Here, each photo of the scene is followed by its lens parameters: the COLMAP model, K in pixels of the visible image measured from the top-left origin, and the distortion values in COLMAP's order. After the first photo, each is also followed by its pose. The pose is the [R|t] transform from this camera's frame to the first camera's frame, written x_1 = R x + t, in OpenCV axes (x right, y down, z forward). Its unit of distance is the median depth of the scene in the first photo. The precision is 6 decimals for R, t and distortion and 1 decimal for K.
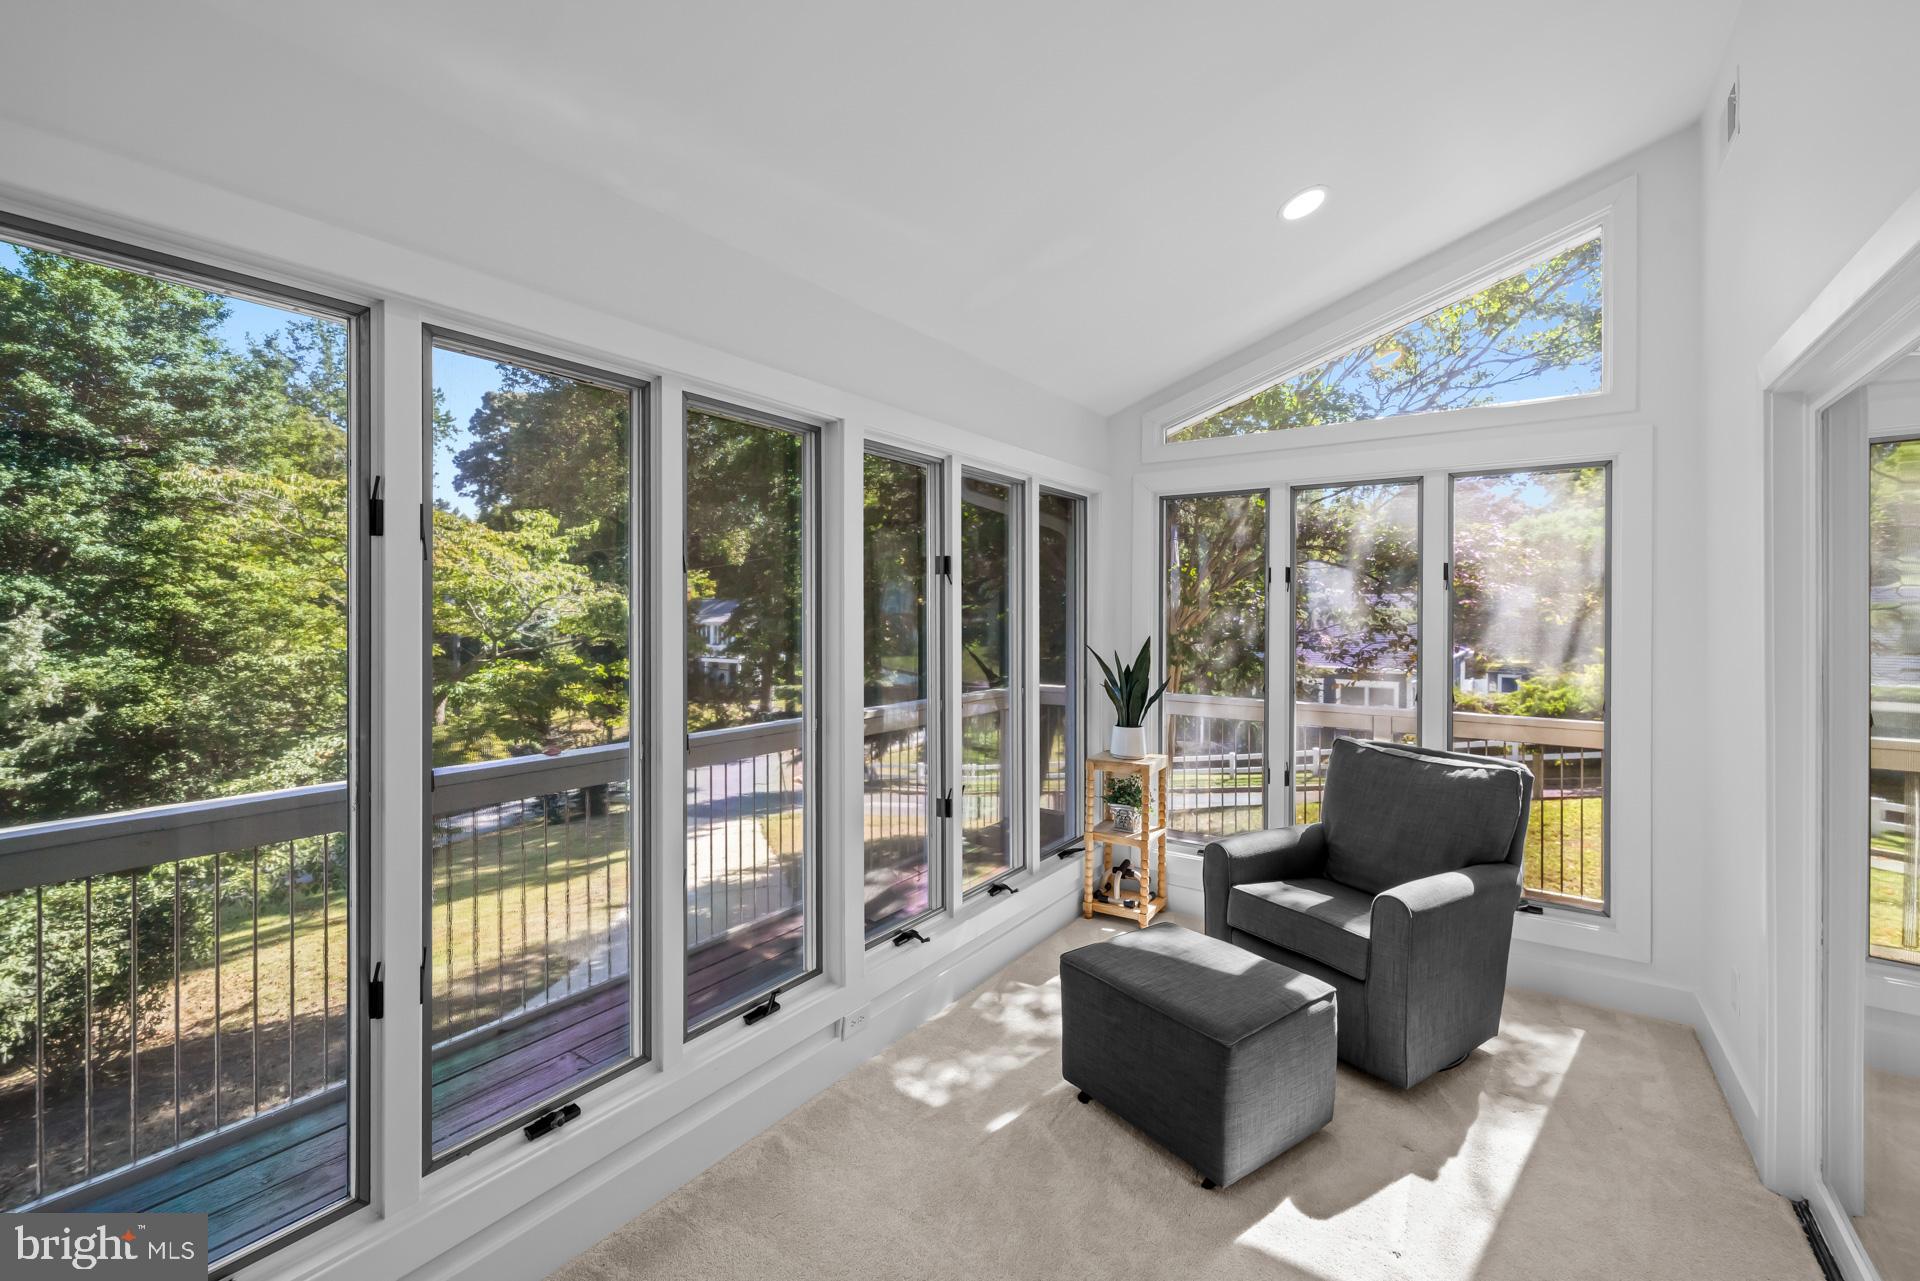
lens RADIAL K [[821.0, 0, 955.4], [0, 821.0, 611.9], [0, 0, 1]] dist [0.000171, 0.000116]
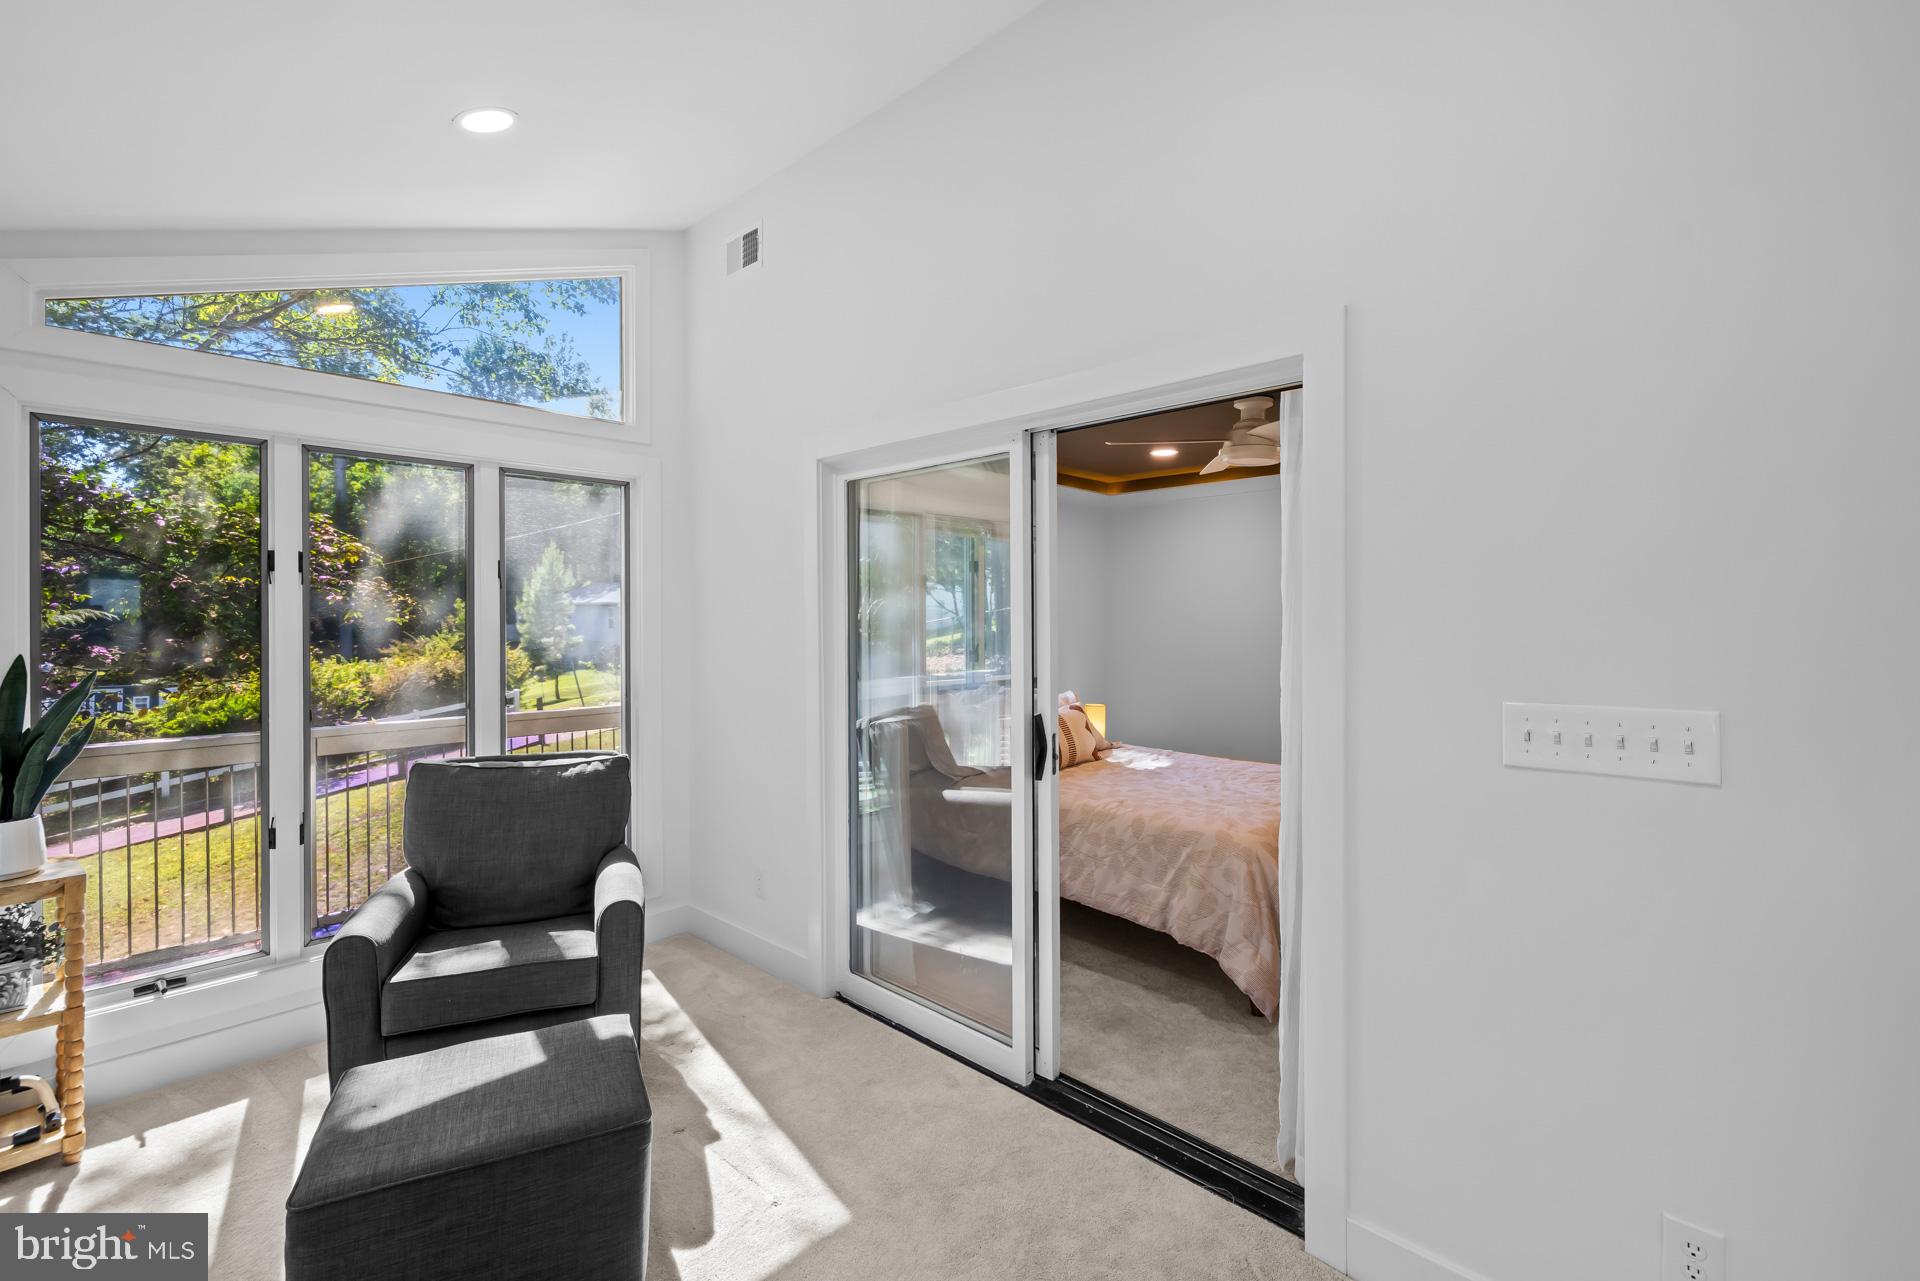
lens RADIAL K [[821.0, 0, 955.4], [0, 821.0, 611.9], [0, 0, 1]] dist [0.000171, 0.000116]
pose [[0.167013, 0.000649, 0.985955, -0.236664], [0.001933, 0.999998, -0.000986, 0.002579], [-0.985953, 0.002071, 0.167011, 0.287292]]
